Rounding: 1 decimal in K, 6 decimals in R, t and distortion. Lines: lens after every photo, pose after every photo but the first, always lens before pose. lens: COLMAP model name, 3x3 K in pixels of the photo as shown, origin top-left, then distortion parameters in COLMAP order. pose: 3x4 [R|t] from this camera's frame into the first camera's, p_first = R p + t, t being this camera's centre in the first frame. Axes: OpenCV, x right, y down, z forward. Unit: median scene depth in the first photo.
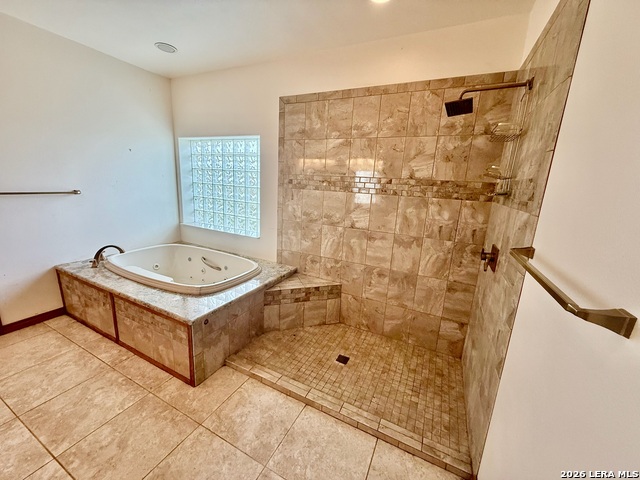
lens RADIAL K [[254.6, 0, 319.7], [0, 254.6, 239.3], [0, 0, 1]] dist [0.000902, 0.000290]
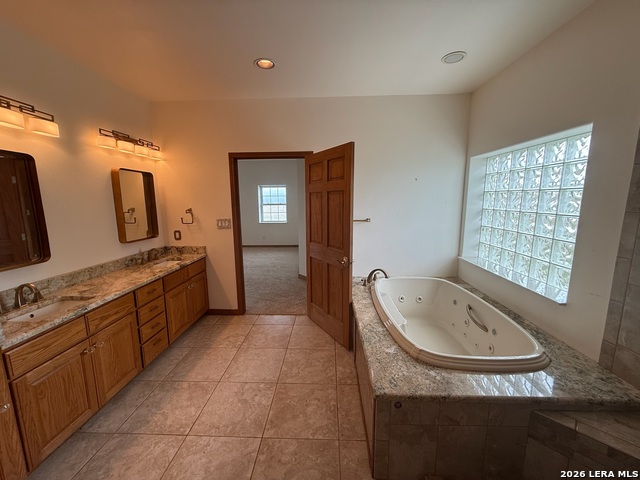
lens RADIAL K [[254.6, 0, 319.8], [0, 254.6, 240.8], [0, 0, 1]] dist [0.000902, 0.000290]
pose [[0.405610, 0.090539, -0.909551, 0.049436], [-0.171447, 0.984957, 0.021589, -0.072745], [0.897823, 0.147183, 0.415030, 0.297536]]
